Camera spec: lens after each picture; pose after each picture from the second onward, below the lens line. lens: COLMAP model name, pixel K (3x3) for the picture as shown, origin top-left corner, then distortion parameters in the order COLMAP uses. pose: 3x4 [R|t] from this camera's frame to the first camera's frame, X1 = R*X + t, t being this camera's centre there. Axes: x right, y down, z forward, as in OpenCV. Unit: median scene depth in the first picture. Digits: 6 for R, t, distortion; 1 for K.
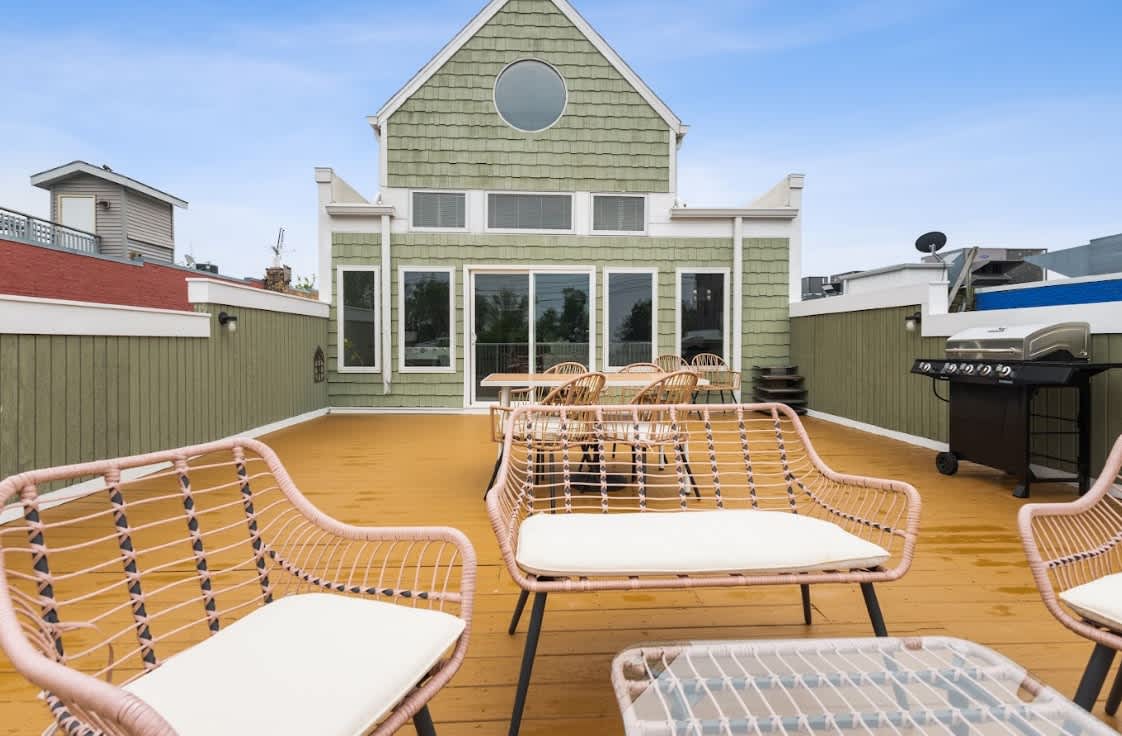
lens RADIAL K [[529.6, 0, 555.1], [0, 529.6, 352.8], [0, 0, 1]] dist [-0.003798, 0.000265]
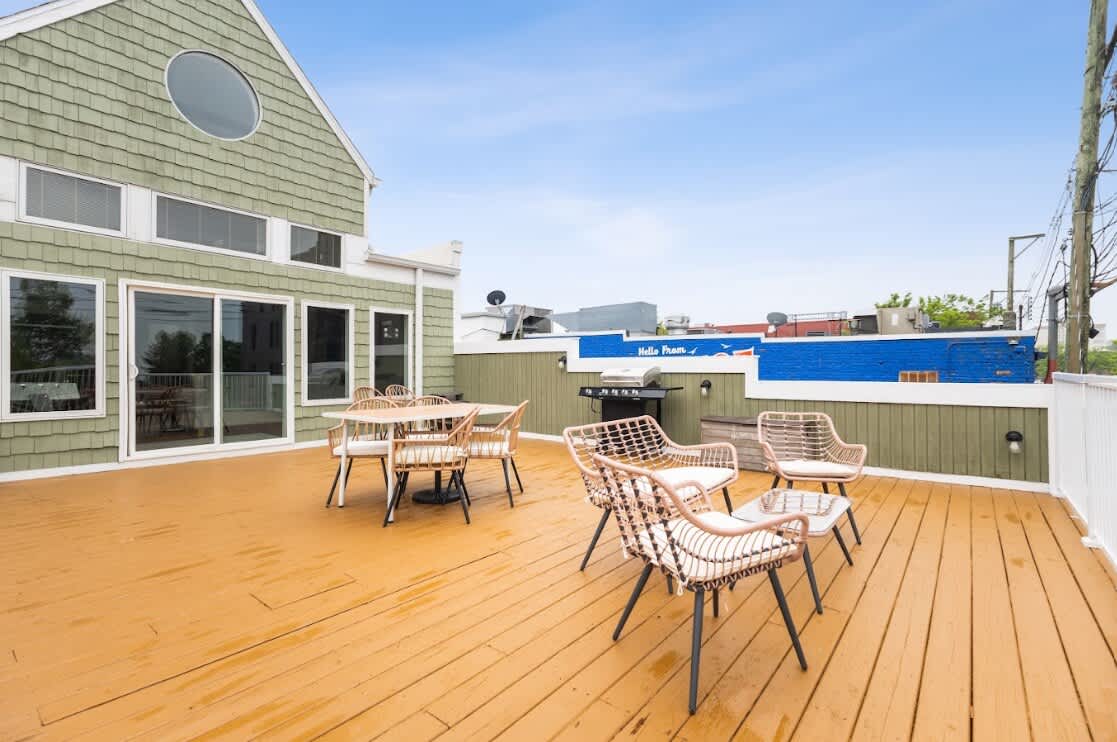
lens RADIAL K [[527.5, 0, 555.0], [0, 527.5, 369.1], [0, 0, 1]] dist [-0.001316, 0.000482]
pose [[0.656868, 0.000484, 0.754005, -0.337836], [0.012750, 0.999850, -0.011749, -0.014545], [-0.753898, 0.017331, 0.656763, 0.004993]]
